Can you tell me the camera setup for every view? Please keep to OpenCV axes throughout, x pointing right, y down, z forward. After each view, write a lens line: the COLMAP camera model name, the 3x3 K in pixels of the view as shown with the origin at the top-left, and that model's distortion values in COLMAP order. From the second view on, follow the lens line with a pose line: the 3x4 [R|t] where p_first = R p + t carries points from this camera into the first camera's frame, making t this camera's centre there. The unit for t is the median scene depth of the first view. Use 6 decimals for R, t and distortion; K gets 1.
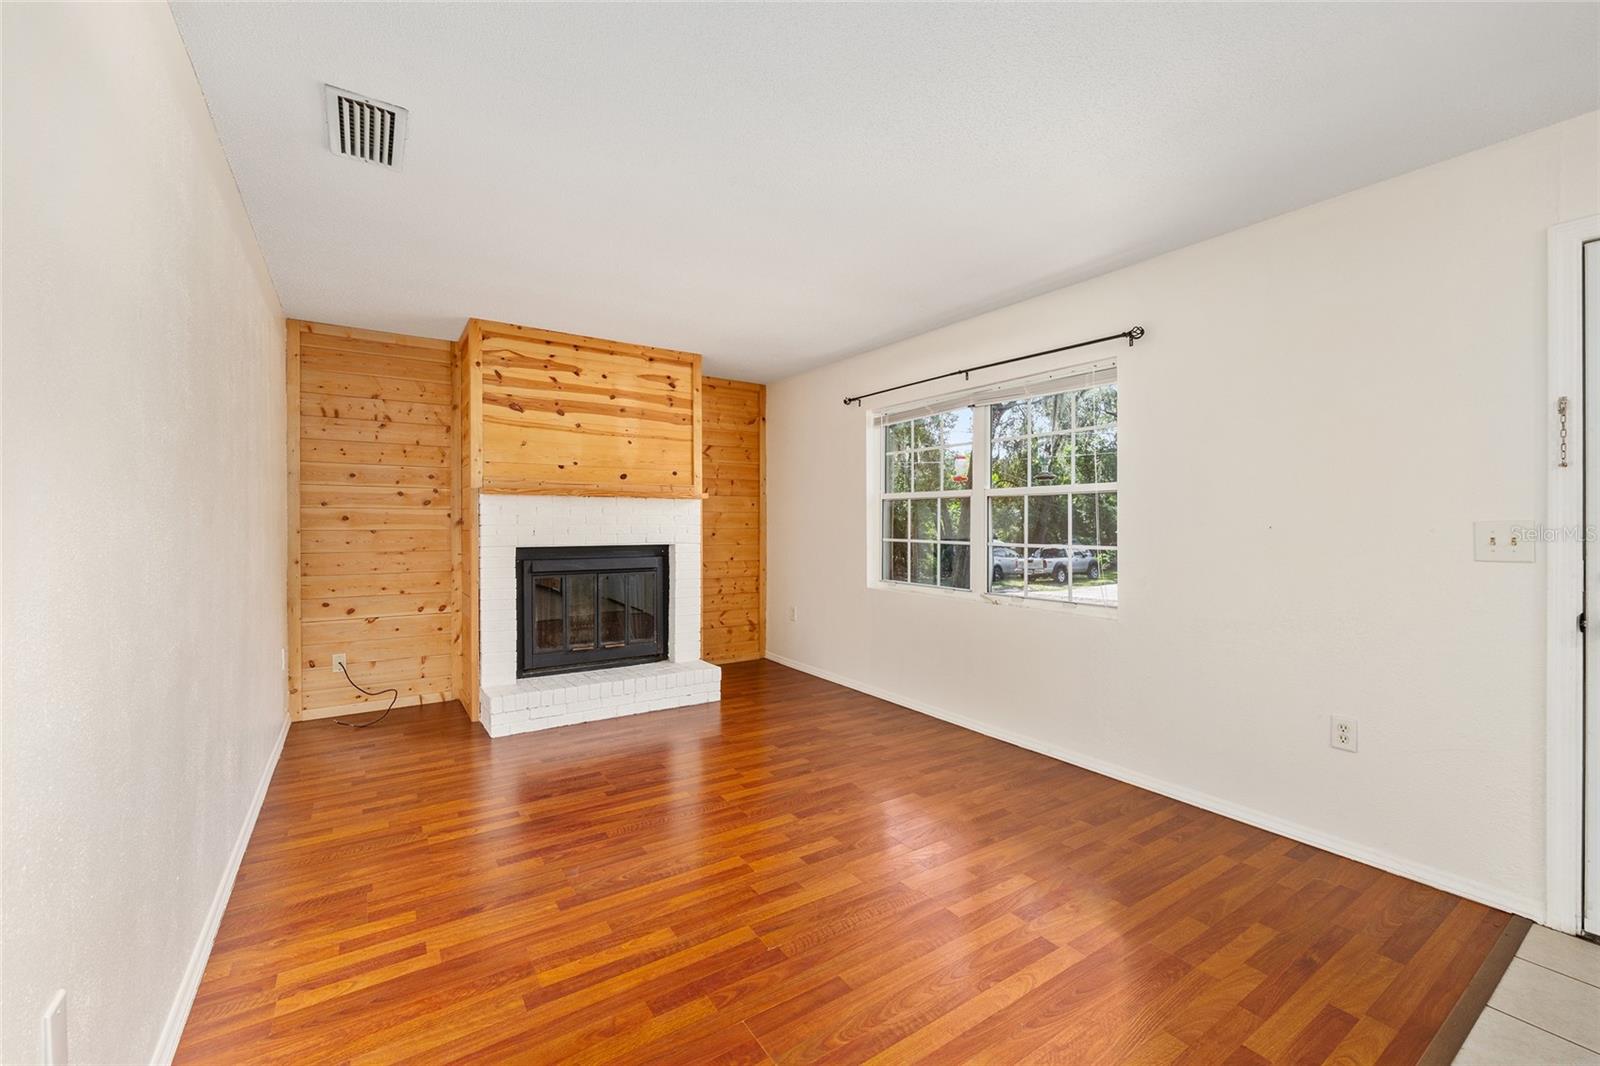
lens RADIAL K [[647.6, 0, 790.7], [0, 647.6, 528.6], [0, 0, 1]] dist [0.000680, 0.000345]
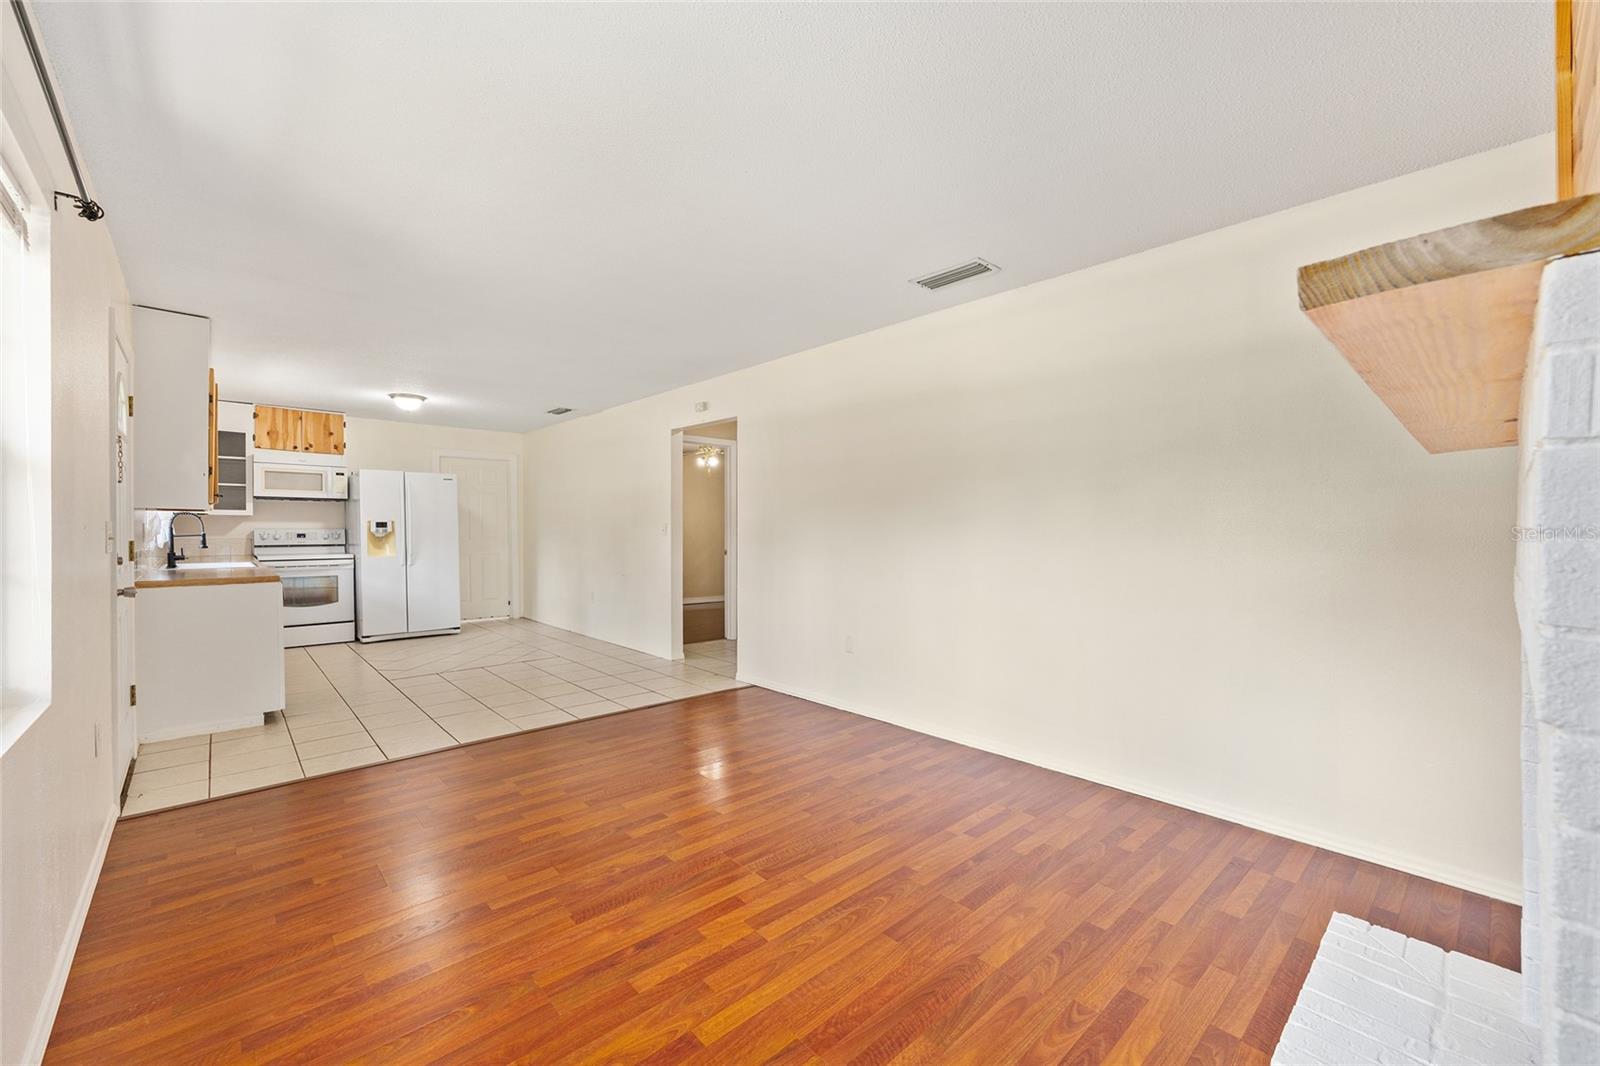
lens RADIAL K [[647.6, 0, 796.0], [0, 647.6, 531.1], [0, 0, 1]] dist [0.000680, 0.000345]
pose [[-0.986896, -0.001726, -0.161350, -0.013940], [-0.003237, 0.999953, 0.009101, -0.004660], [0.161326, 0.009504, -0.986855, 1.235346]]
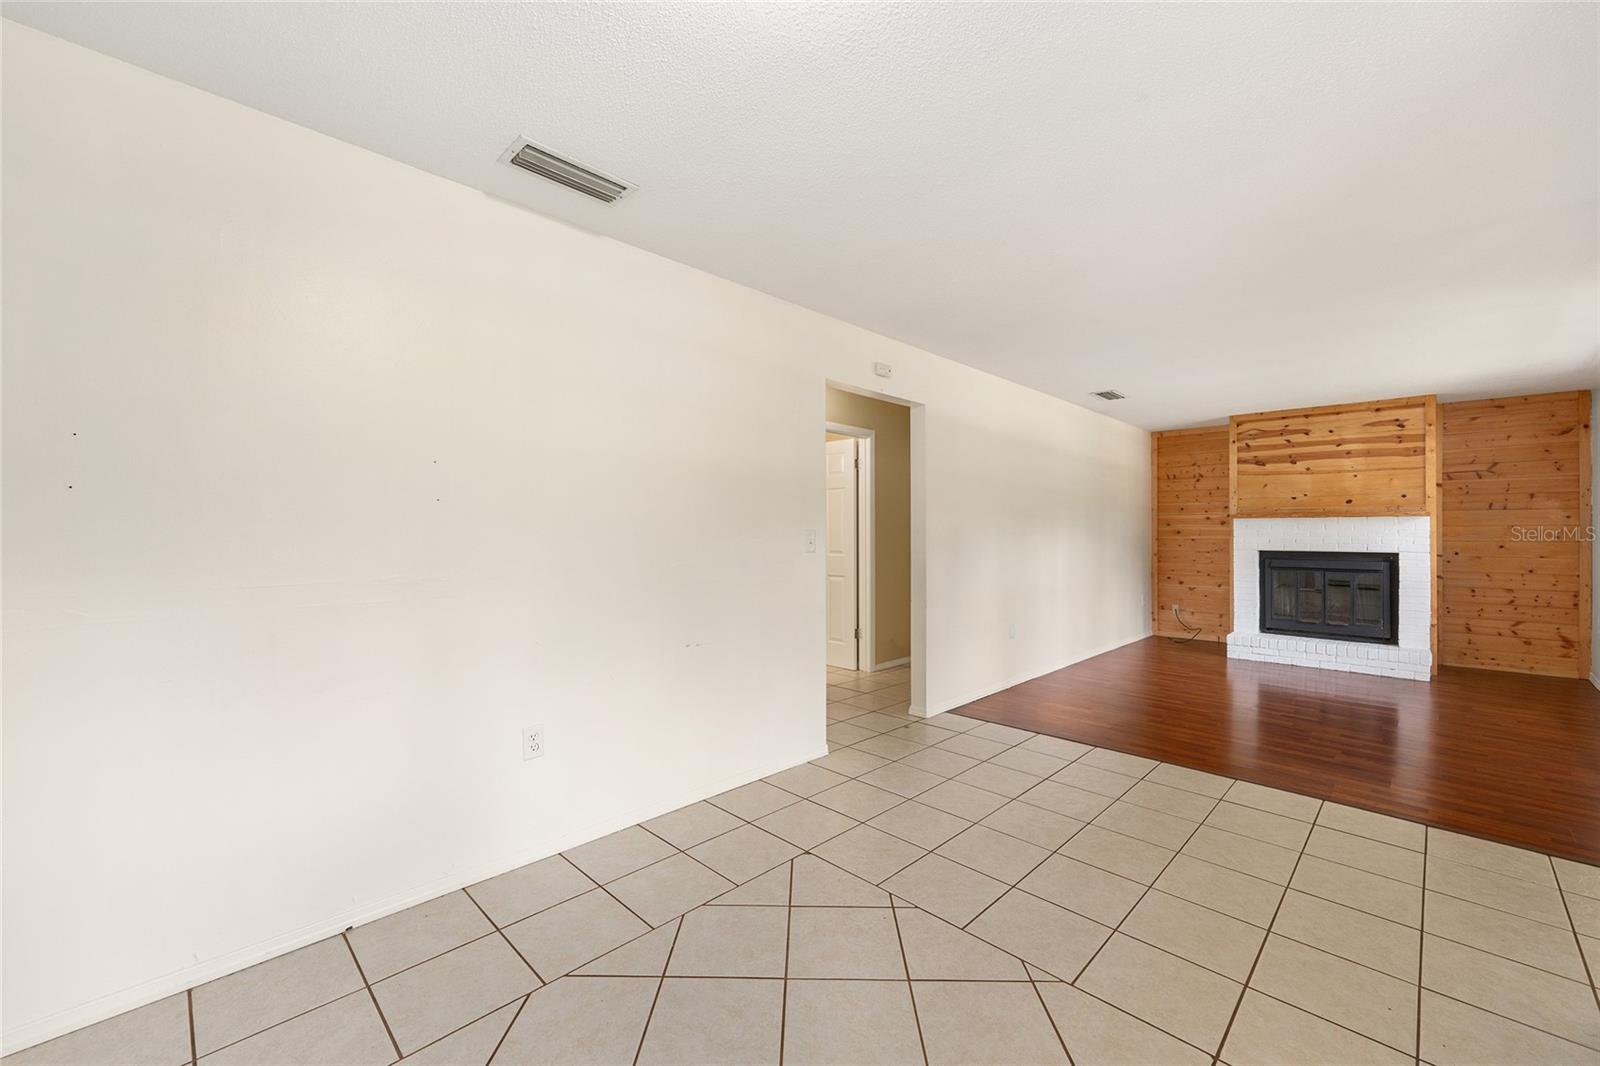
lens RADIAL K [[647.6, 0, 795.8], [0, 647.6, 530.4], [0, 0, 1]] dist [0.000680, 0.000345]
pose [[0.195393, -0.001235, -0.980724, 0.899266], [-0.007811, 0.999966, -0.002815, -0.007276], [0.980694, 0.008211, 0.195376, -0.429779]]
